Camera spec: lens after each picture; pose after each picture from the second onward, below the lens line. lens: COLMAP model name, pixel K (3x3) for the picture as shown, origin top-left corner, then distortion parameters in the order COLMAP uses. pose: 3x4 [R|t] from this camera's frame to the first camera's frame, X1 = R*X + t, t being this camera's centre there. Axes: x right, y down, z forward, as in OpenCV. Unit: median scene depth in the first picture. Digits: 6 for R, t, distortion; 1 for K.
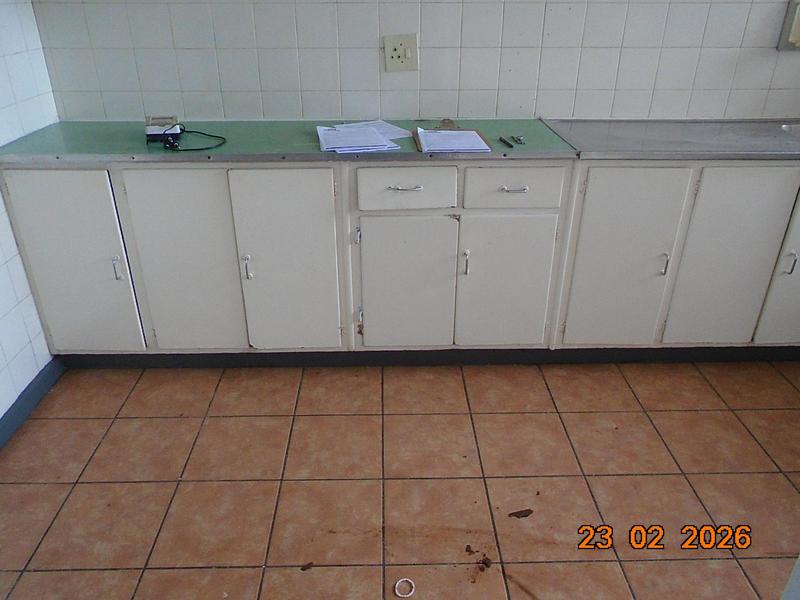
lens RADIAL K [[613.6, 0, 402.0], [0, 613.6, 301.3], [0, 0, 1]] dist [0.006716, 0.004899]
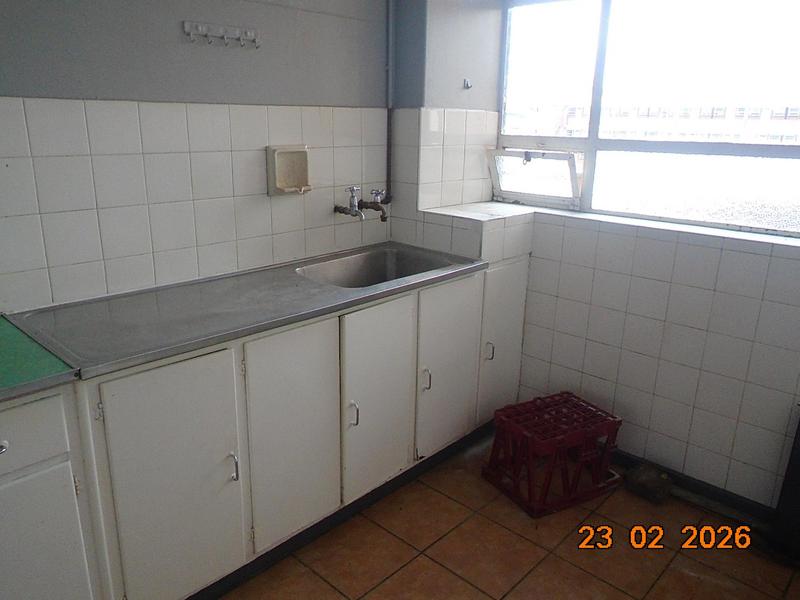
lens RADIAL K [[613.6, 0, 400.4], [0, 613.6, 296.8], [0, 0, 1]] dist [0.006716, 0.004899]
pose [[0.707855, -0.191704, 0.679847, 0.086000], [0.310188, 0.949063, -0.055349, -0.156771], [-0.634606, 0.250059, 0.731263, 0.236190]]
